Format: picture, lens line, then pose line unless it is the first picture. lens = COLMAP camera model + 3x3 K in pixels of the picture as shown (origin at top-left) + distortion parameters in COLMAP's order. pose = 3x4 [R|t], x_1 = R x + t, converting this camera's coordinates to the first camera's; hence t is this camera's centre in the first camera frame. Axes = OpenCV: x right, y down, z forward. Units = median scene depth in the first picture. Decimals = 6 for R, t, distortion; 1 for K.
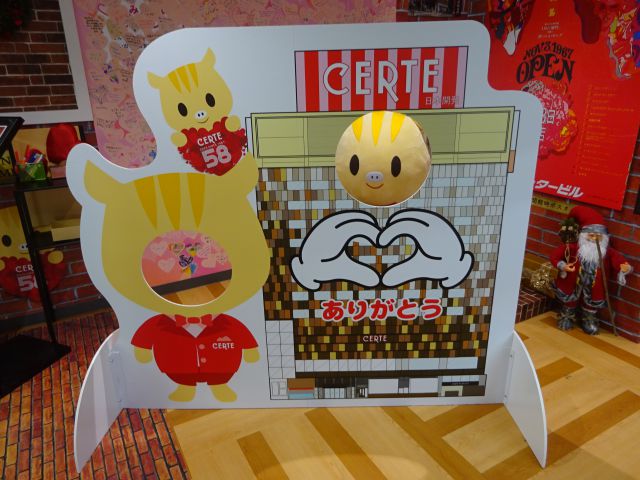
lens RADIAL K [[472.5, 0, 344.0], [0, 472.5, 234.8], [0, 0, 1]] dist [-0.011447, 0.015756]
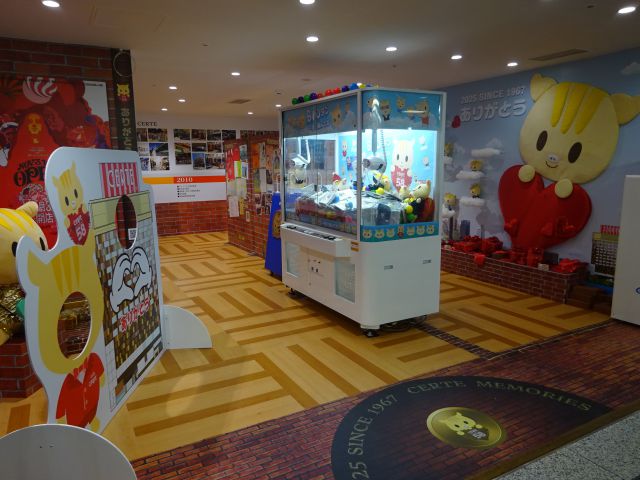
lens RADIAL K [[472.5, 0, 316.2], [0, 472.5, 241.0], [0, 0, 1]] dist [-0.011447, 0.015756]
pose [[-0.009597, -0.141493, 0.989893, -1.621272], [0.351111, 0.926430, 0.135826, -0.081410], [-0.936285, 0.348866, 0.040789, 0.277753]]
